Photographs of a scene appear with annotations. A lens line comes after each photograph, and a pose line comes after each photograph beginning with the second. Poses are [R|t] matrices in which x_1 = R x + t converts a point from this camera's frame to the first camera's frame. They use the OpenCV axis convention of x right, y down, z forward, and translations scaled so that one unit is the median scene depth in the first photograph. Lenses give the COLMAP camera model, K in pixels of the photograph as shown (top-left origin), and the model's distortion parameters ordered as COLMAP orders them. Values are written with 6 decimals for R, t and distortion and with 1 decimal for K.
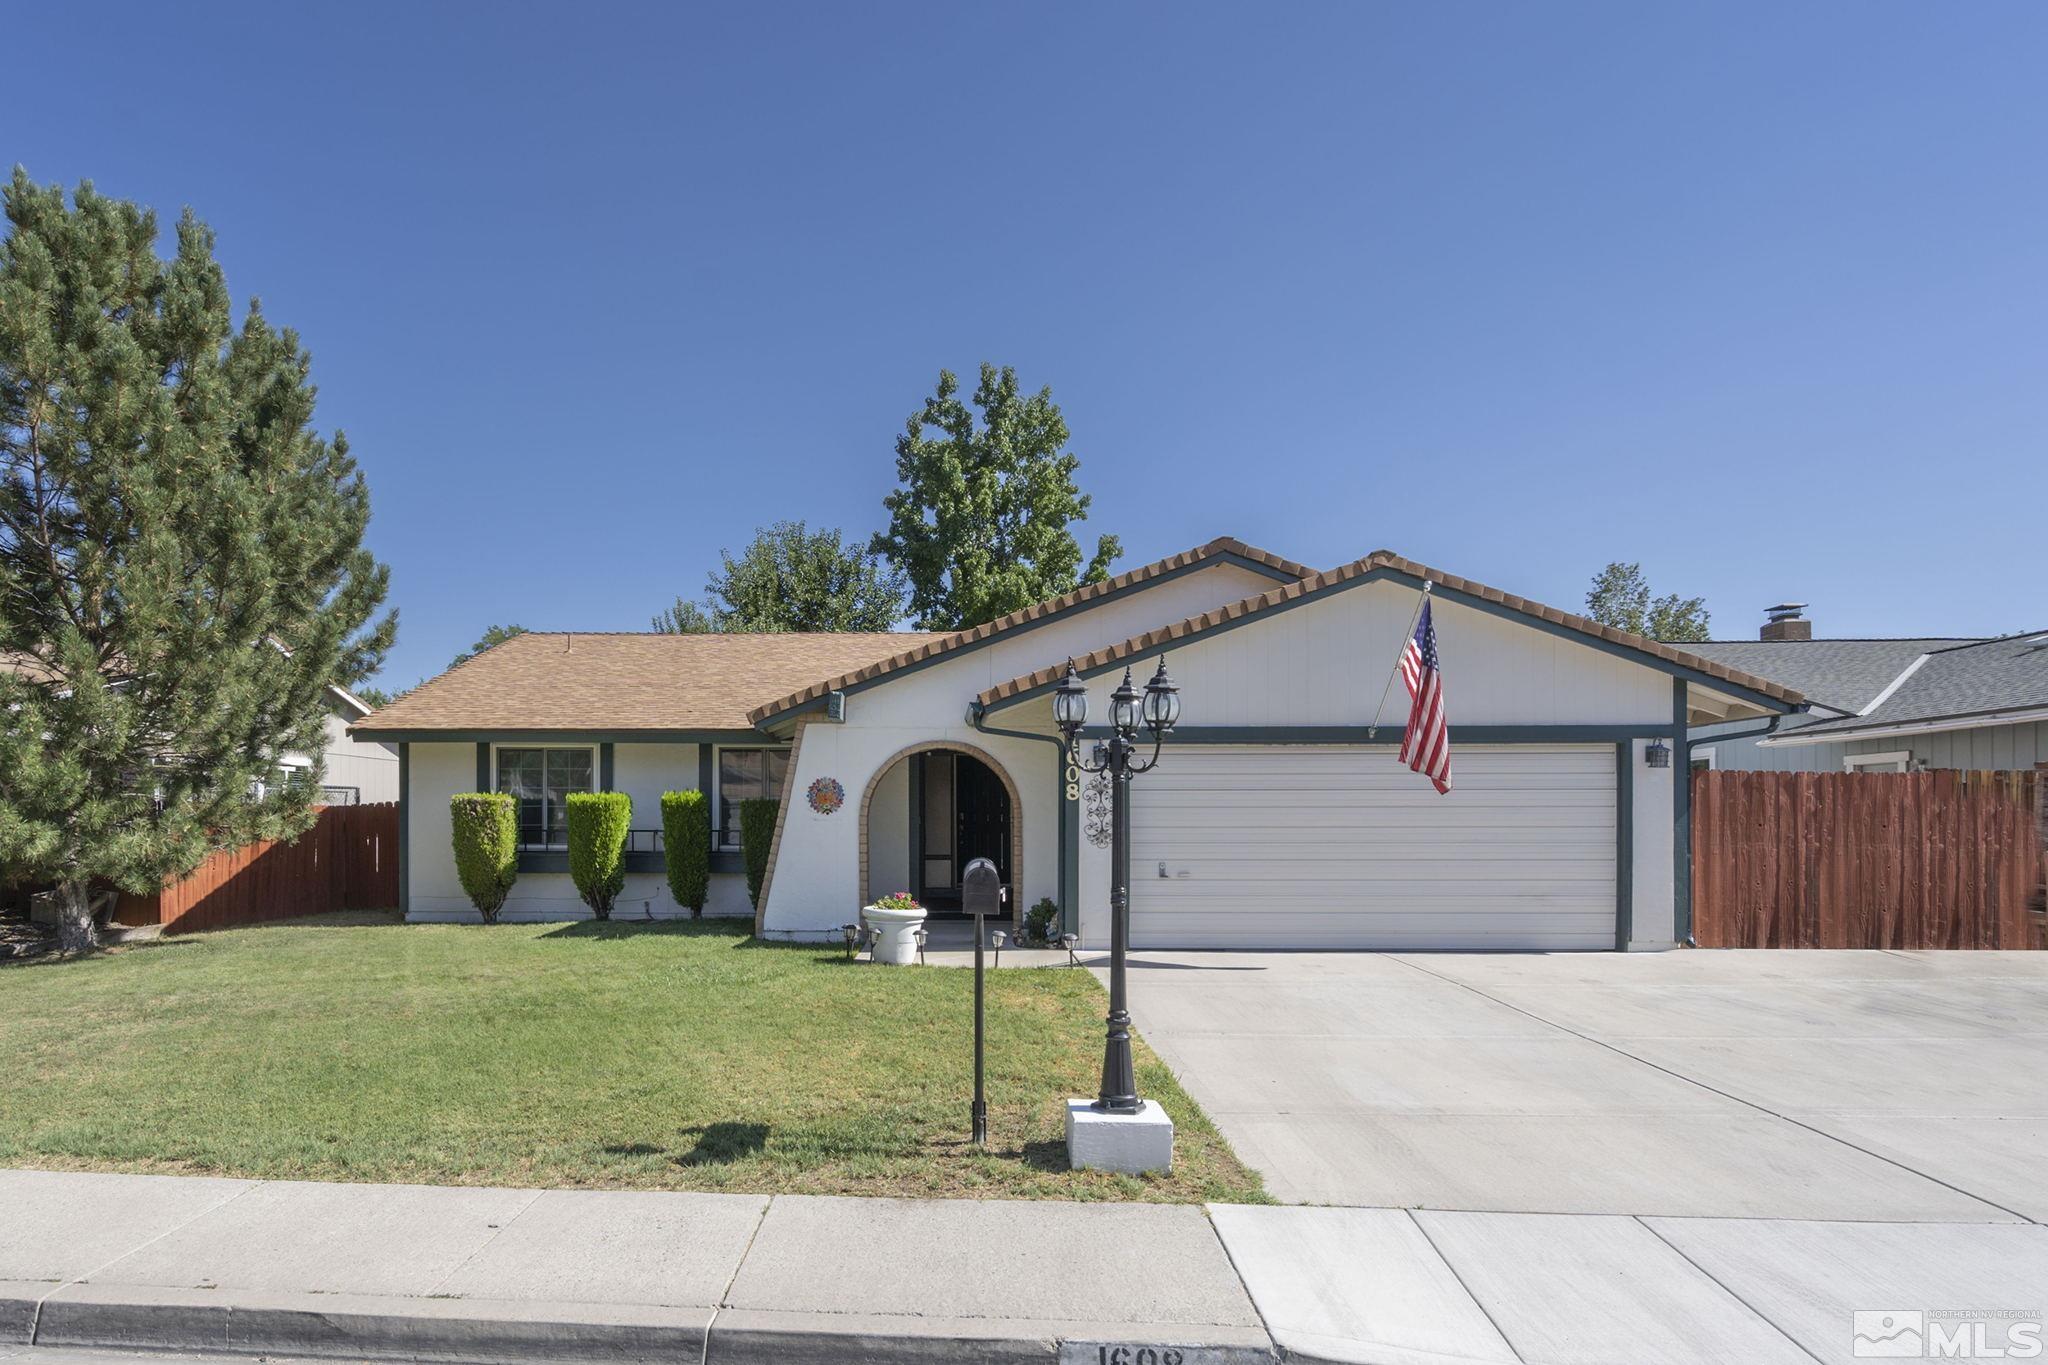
lens RADIAL K [[1050.2, 0, 1026.6], [0, 1050.2, 824.7], [0, 0, 1]] dist [0.000352, 0.000284]
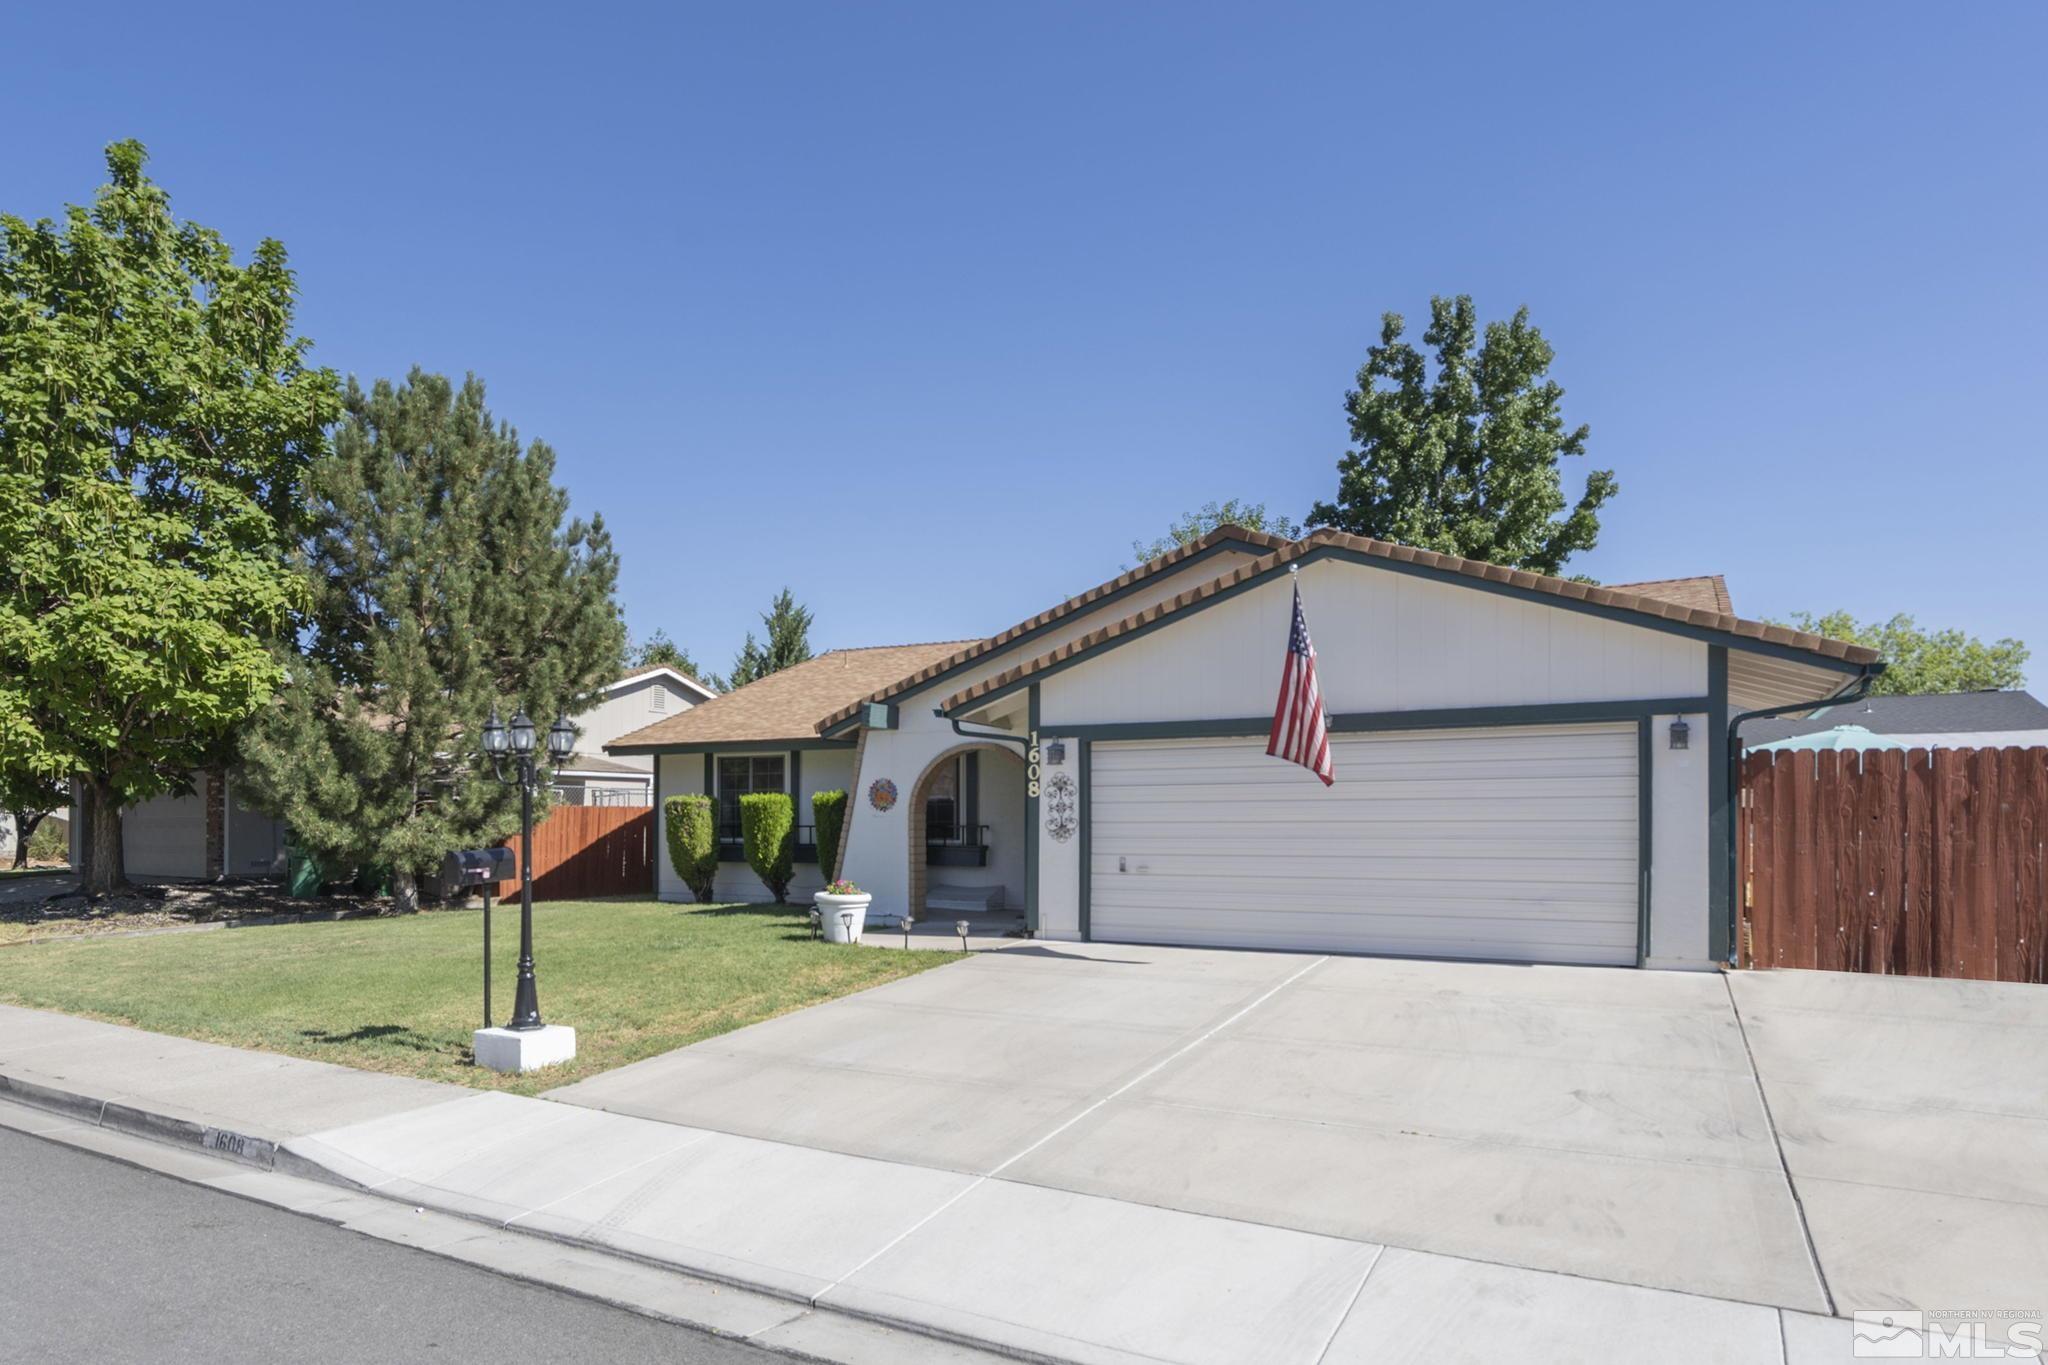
lens RADIAL K [[1118.5, 0, 1024.1], [0, 1118.5, 822.7], [0, 0, 1]] dist [-0.002721, -0.001286]
pose [[0.909087, -0.002699, -0.416598, 0.455271], [0.004223, 0.999987, 0.002736, -0.000698], [0.416586, -0.004246, 0.909087, -0.021988]]
